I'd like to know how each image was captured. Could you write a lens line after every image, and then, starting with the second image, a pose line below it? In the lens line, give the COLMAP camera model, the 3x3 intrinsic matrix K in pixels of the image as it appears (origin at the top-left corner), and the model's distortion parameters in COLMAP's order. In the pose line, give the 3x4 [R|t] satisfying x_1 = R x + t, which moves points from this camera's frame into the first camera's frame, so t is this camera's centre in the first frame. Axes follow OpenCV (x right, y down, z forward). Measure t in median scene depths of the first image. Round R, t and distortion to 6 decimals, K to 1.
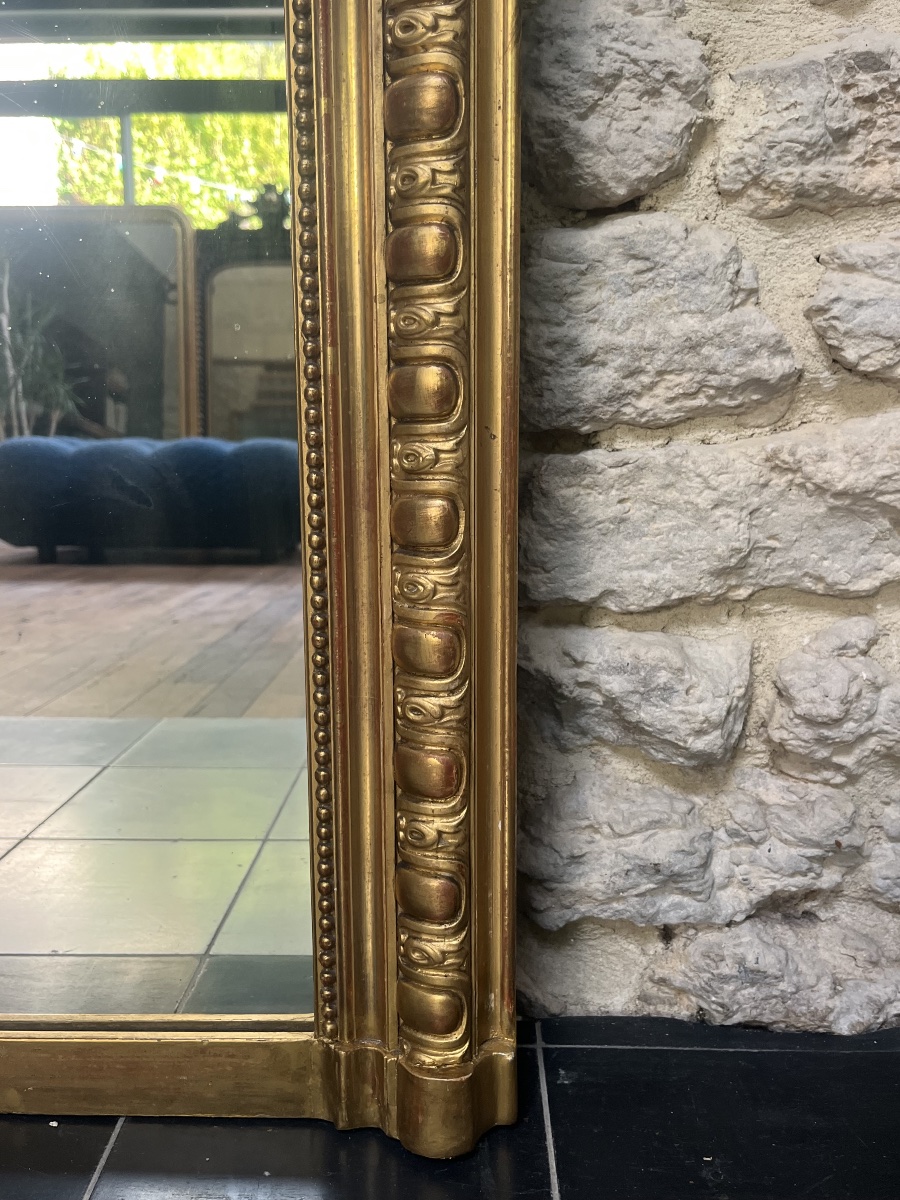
lens RADIAL K [[1002.8, 0, 468.9], [0, 1002.8, 609.6], [0, 0, 1]] dist [0.064293, -0.090599]
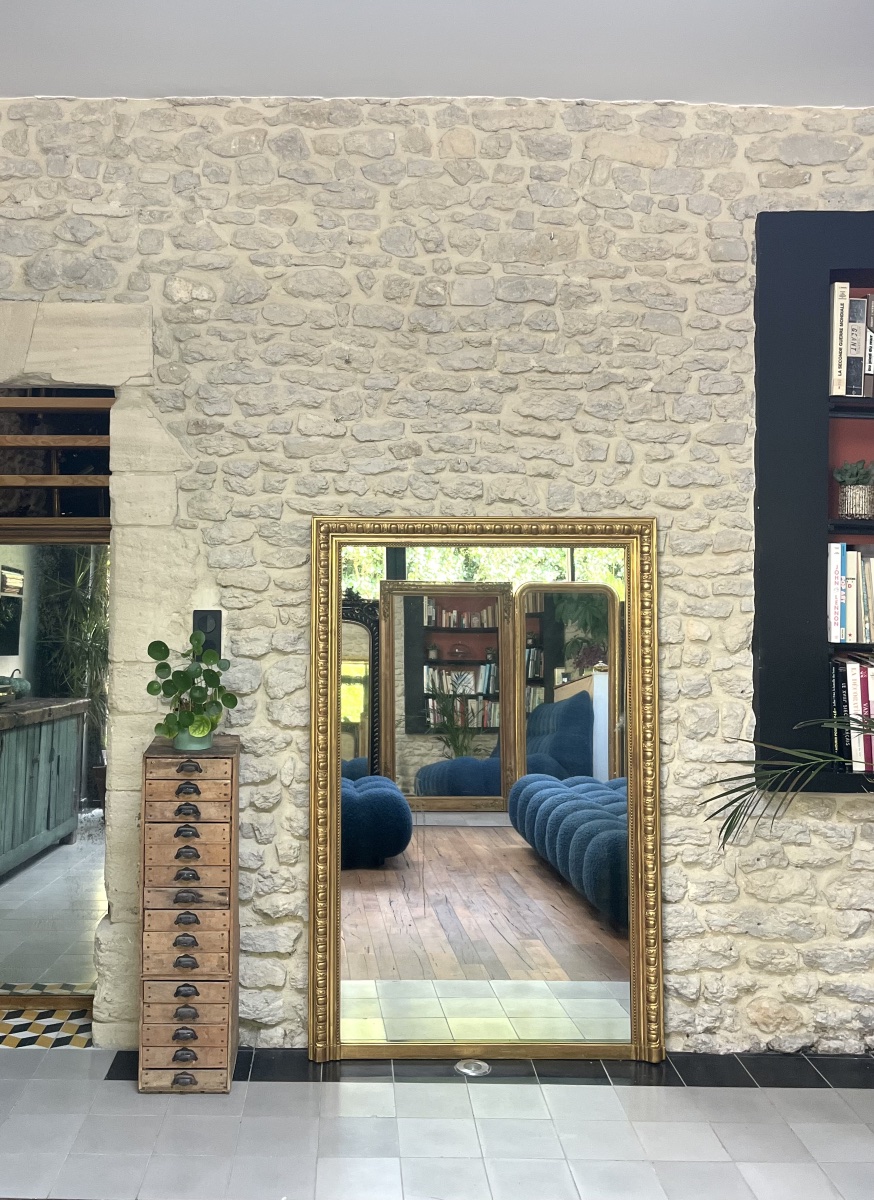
lens RADIAL K [[1204.6, 0, 295.4], [0, 1204.6, 514.0], [0, 0, 1]] dist [0.042269, -0.065583]
pose [[0.999983, 0.005210, 0.002763, -2.138506], [-0.004423, 0.972460, -0.233029, -0.956387], [-0.003901, 0.233012, 0.972466, -6.568633]]
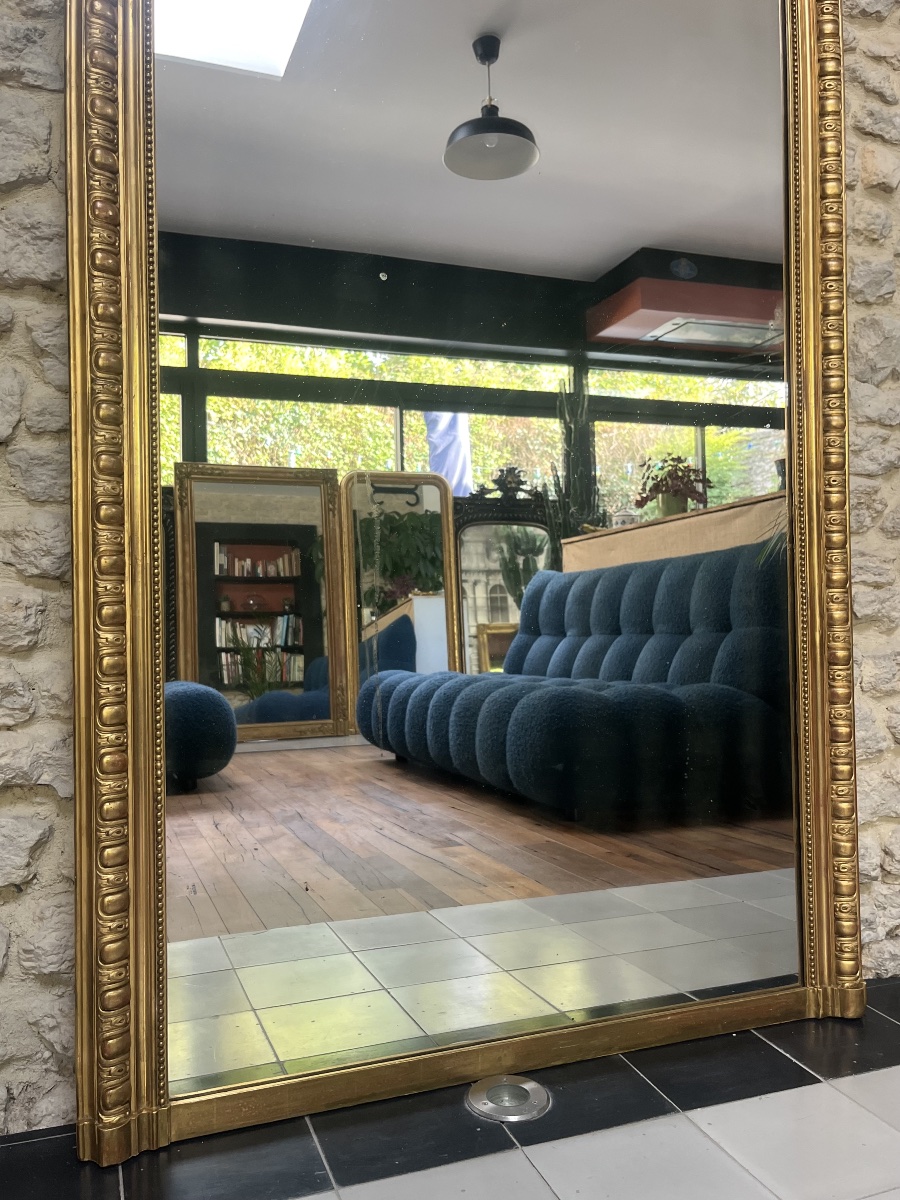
lens RADIAL K [[1002.8, 0, 468.9], [0, 1002.8, 609.6], [0, 0, 1]] dist [0.064293, -0.090599]
pose [[0.929246, -0.015033, 0.369155, -2.033433], [0.083452, 0.981890, -0.170084, -0.227335], [-0.359912, 0.188856, 0.913672, -1.470471]]
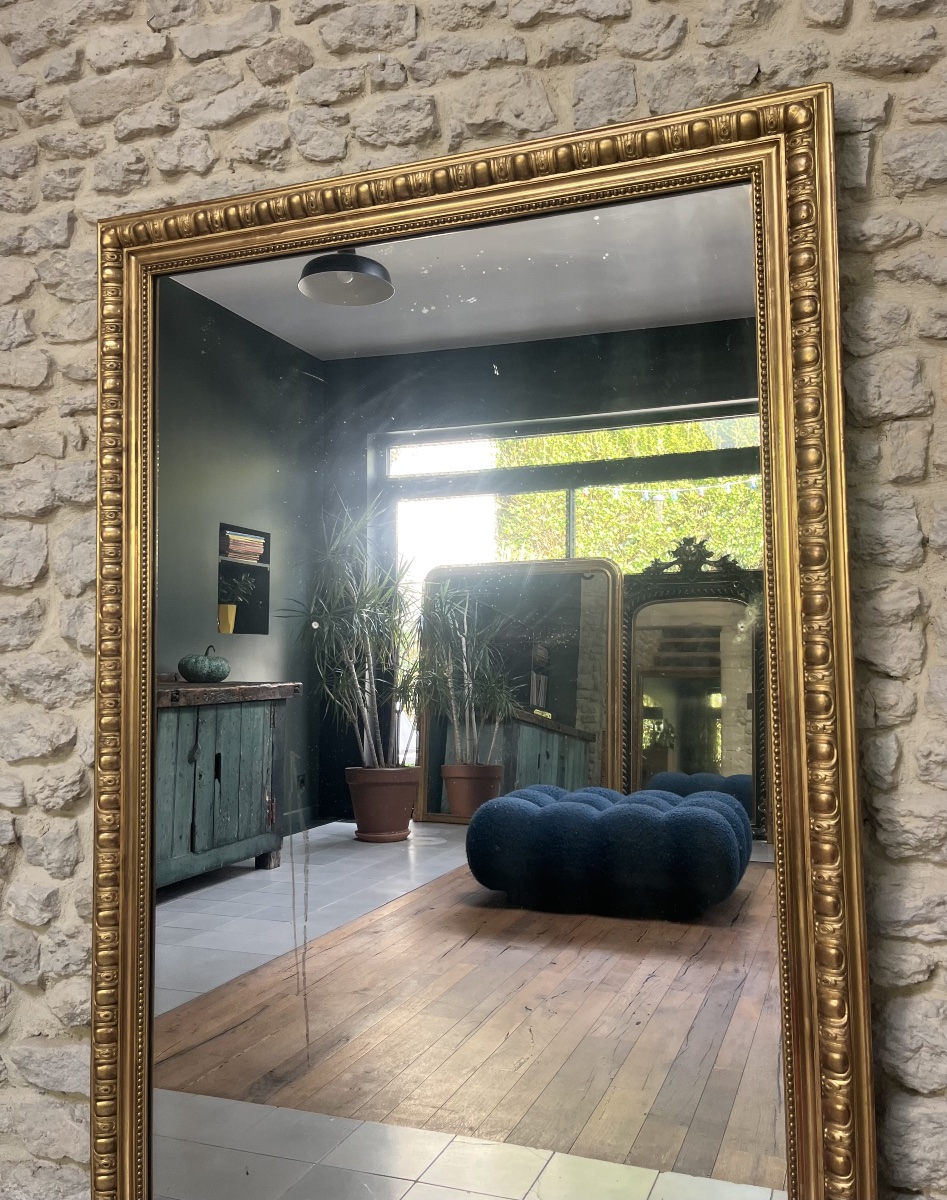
lens RADIAL K [[1046.8, 0, 477.3], [0, 1046.8, 568.2], [0, 0, 1]] dist [0.039926, -0.031388]
pose [[0.941361, -0.036788, -0.335390, 0.037276], [-0.044249, 0.971992, -0.230812, -0.955581], [0.334487, 0.232118, 0.913367, -1.809708]]
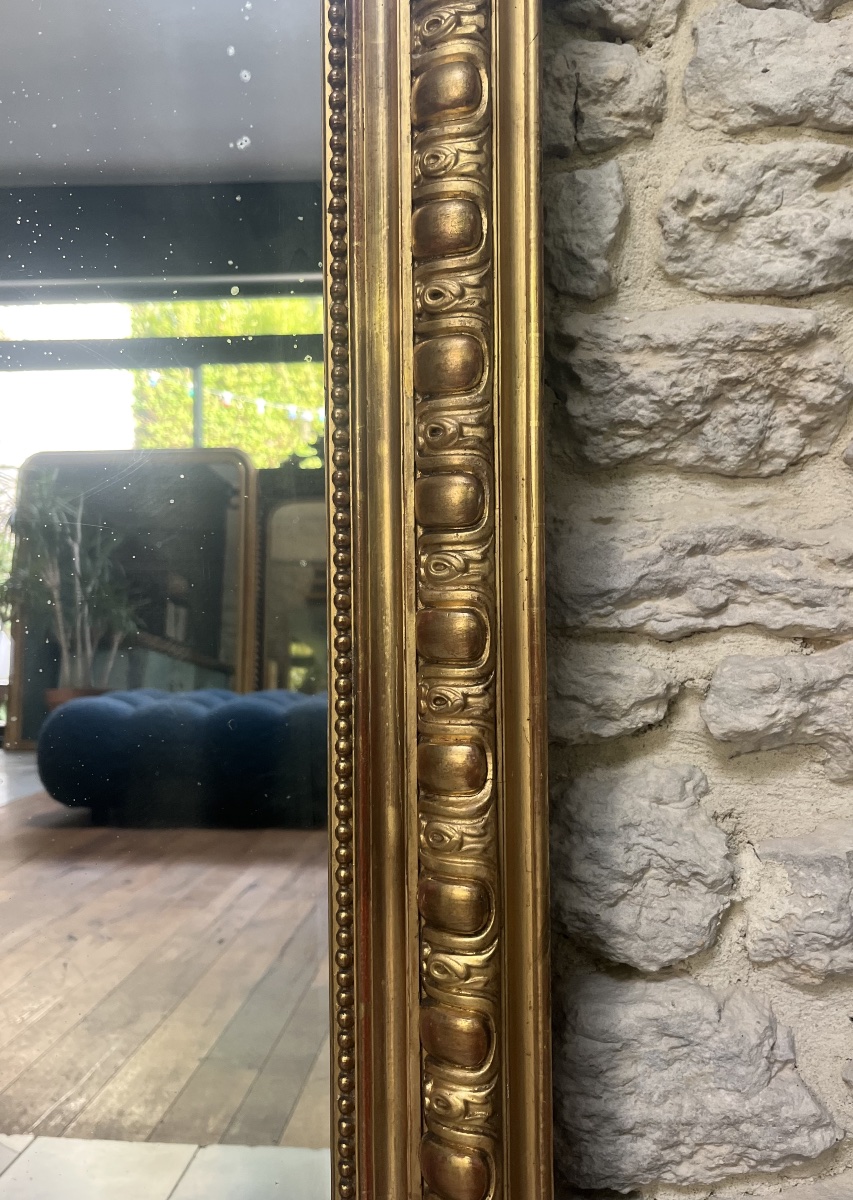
lens RADIAL K [[1015.7, 0, 426.5], [0, 1015.7, 600.0], [0, 0, 1]] dist [0.039878, -0.066694]
pose [[0.997739, -0.007943, -0.066737, -0.007426], [-0.003752, 0.984861, -0.173308, -0.588745], [0.067104, 0.173166, 0.982604, -0.102288]]
